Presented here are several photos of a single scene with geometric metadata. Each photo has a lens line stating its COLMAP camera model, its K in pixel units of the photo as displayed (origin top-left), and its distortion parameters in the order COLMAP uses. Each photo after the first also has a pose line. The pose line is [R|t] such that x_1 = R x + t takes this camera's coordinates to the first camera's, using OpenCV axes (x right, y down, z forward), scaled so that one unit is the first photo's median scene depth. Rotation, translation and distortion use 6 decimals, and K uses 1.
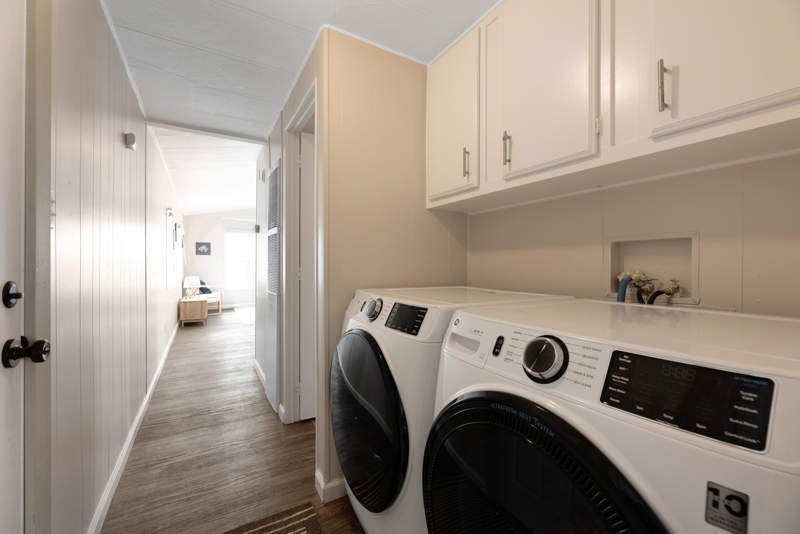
lens RADIAL K [[335.3, 0, 404.8], [0, 335.3, 267.5], [0, 0, 1]] dist [-0.000177, 0.000023]
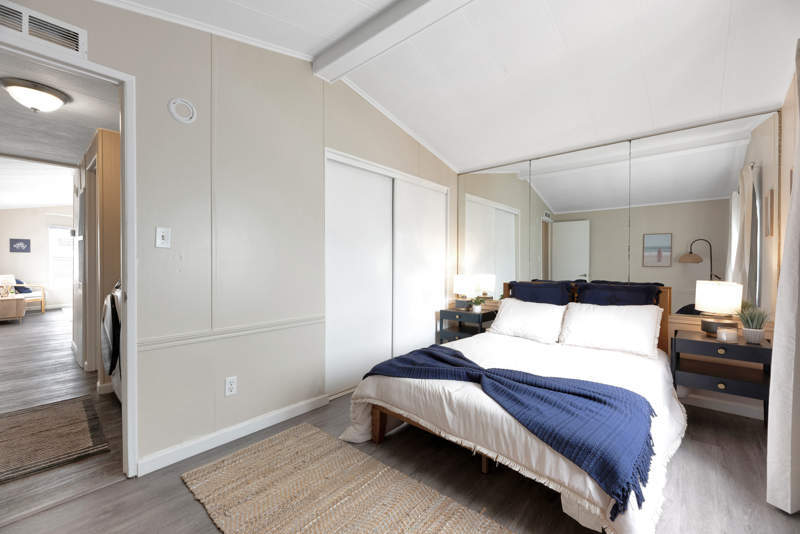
lens RADIAL K [[335.3, 0, 397.6], [0, 335.3, 267.4], [0, 0, 1]] dist [-0.000177, 0.000023]
pose [[0.955855, -0.000027, 0.293840, 0.145038], [-0.000660, 0.999997, 0.002238, 0.002958], [-0.293839, -0.002333, 0.955852, -0.225916]]
